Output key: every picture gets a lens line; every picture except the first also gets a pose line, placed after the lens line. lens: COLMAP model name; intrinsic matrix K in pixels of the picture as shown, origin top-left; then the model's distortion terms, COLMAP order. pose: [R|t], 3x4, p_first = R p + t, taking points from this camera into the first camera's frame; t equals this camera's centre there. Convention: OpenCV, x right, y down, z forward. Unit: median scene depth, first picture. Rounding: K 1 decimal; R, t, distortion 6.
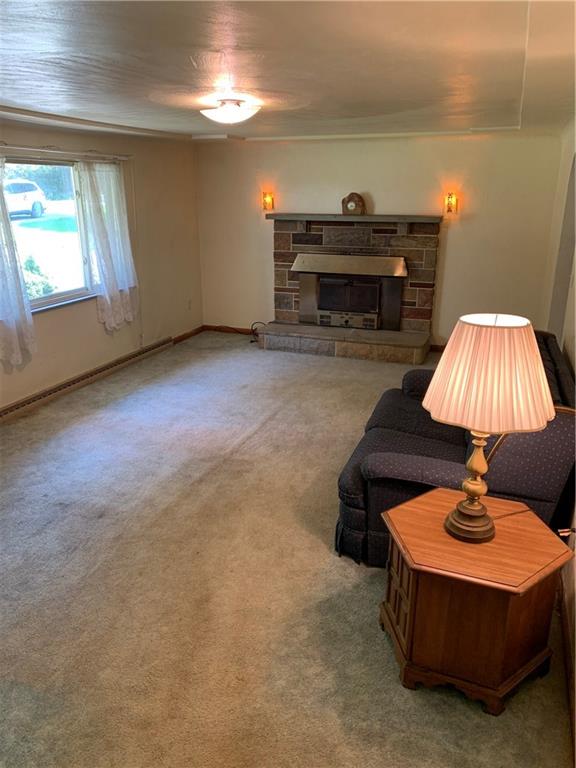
lens RADIAL K [[580.2, 0, 288.0], [0, 580.2, 384.0], [0, 0, 1]] dist [0.023709, -0.002405]
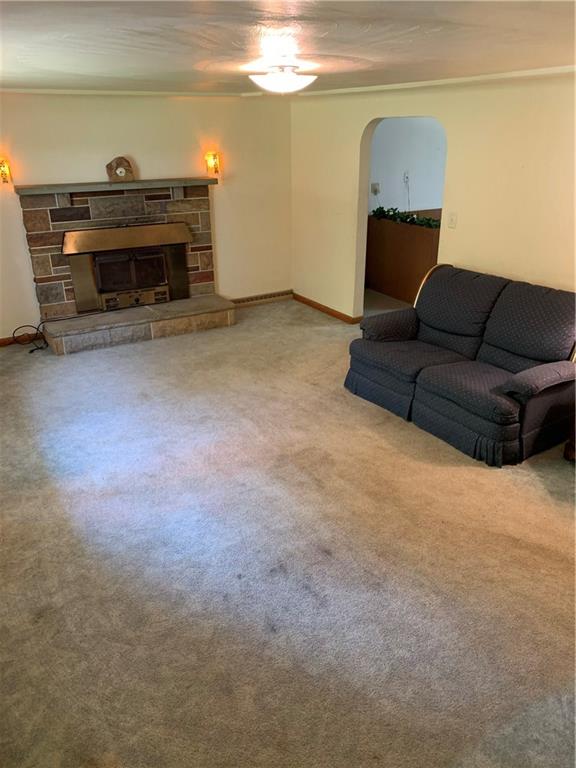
lens RADIAL K [[591.4, 0, 288.8], [0, 591.4, 377.5], [0, 0, 1]] dist [0.056029, -0.058795]
pose [[0.624894, -0.308929, 0.716987, -0.479830], [0.255988, 0.948685, 0.185654, -0.109476], [-0.737548, 0.067526, 0.671910, 0.212868]]
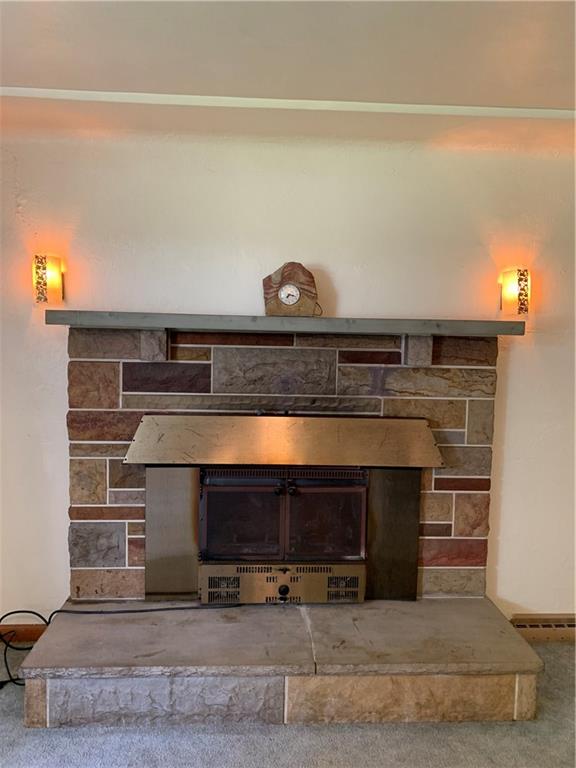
lens RADIAL K [[591.4, 0, 288.8], [0, 591.4, 377.5], [0, 0, 1]] dist [0.056029, -0.058795]
pose [[0.914856, -0.012299, 0.403593, -0.051731], [0.106636, 0.971409, -0.212116, -0.166197], [-0.389446, 0.237093, 0.890011, 0.653489]]
